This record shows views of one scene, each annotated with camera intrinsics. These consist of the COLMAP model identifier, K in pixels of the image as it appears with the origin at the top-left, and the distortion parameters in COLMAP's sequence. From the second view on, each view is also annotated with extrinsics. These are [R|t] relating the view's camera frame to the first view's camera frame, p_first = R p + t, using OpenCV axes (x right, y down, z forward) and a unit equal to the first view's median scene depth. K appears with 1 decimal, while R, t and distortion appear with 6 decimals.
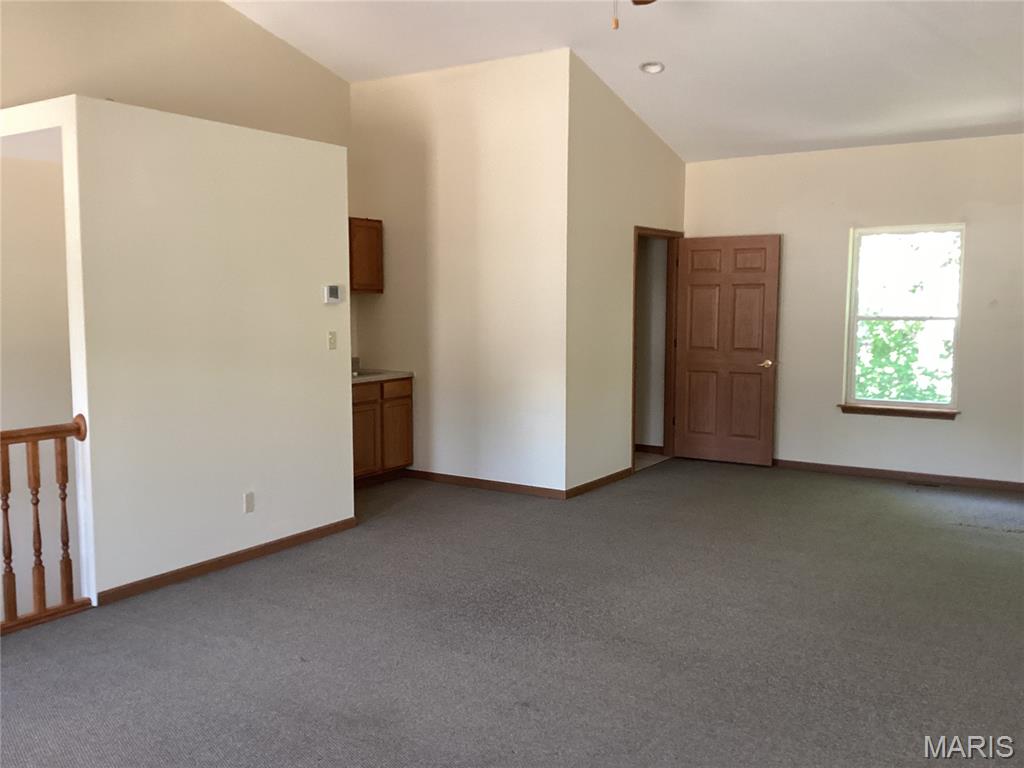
lens RADIAL K [[920.9, 0, 513.9], [0, 920.9, 409.0], [0, 0, 1]] dist [0.059672, 0.000093]
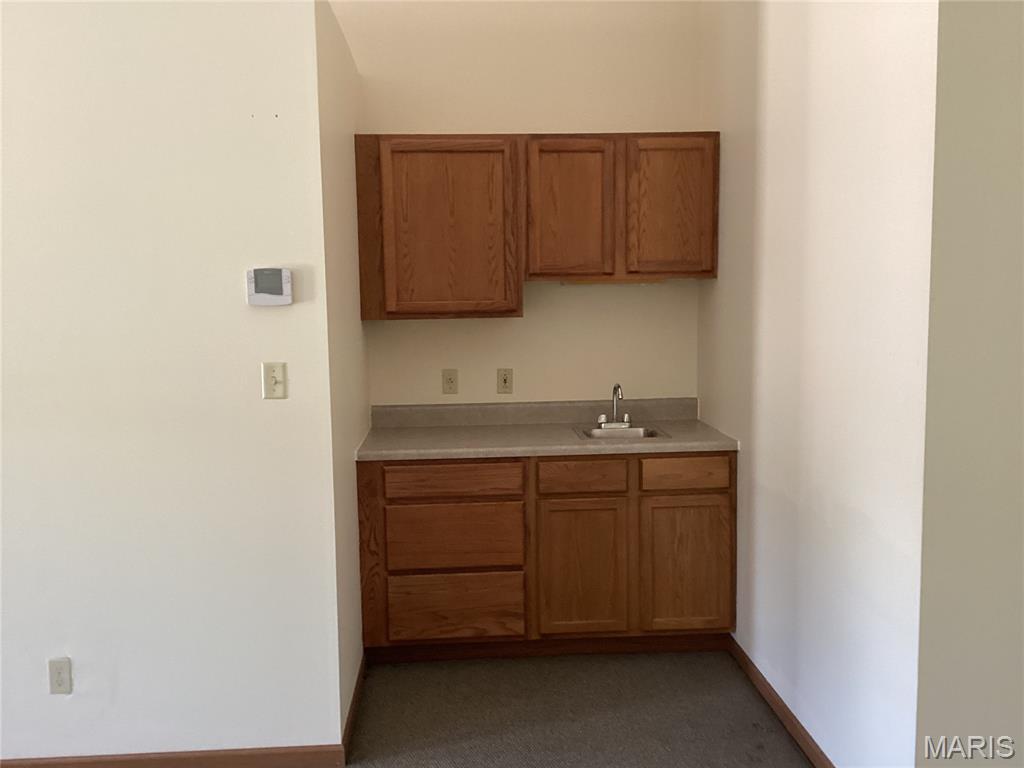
lens RADIAL K [[924.6, 0, 512.0], [0, 924.6, 384.0], [0, 0, 1]] dist [0.042205, -0.008597]
pose [[0.583347, 0.077436, -0.808523, 0.262936], [-0.084308, 0.995841, 0.034548, -0.096310], [0.807835, 0.048011, 0.587450, 0.782441]]
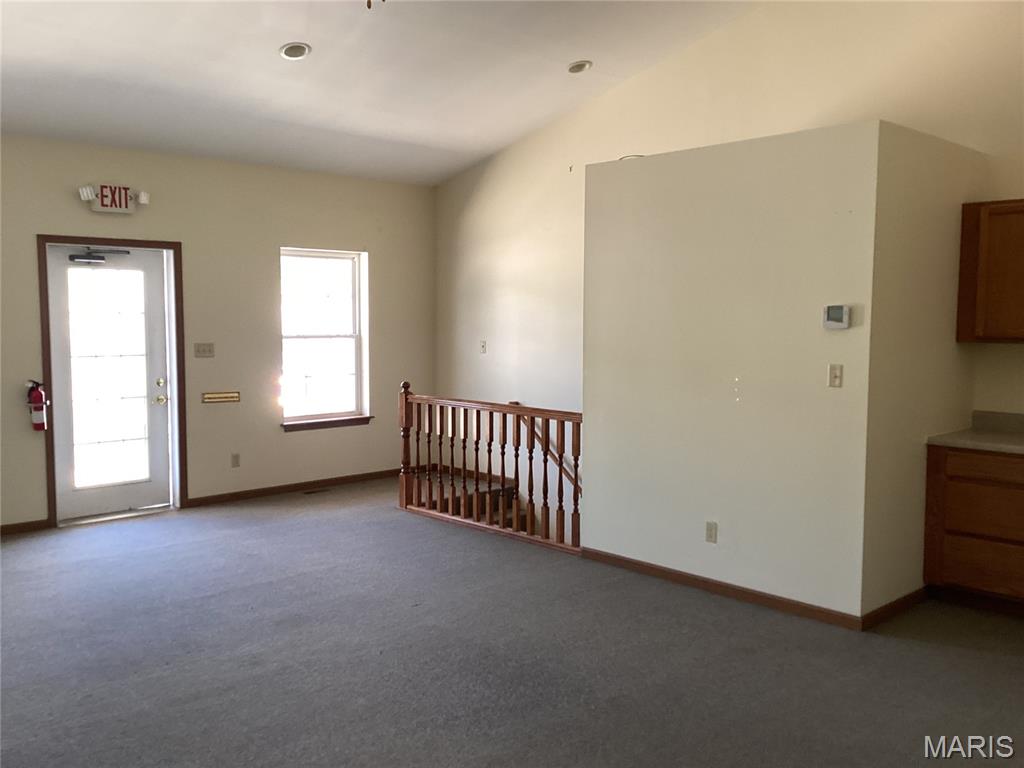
lens RADIAL K [[924.6, 0, 512.0], [0, 924.6, 384.0], [0, 0, 1]] dist [0.042205, -0.008597]
pose [[-0.240329, 0.075322, -0.967765, 0.605003], [-0.121746, 0.986773, 0.107035, -0.113680], [0.963026, 0.143545, -0.227980, 0.881888]]
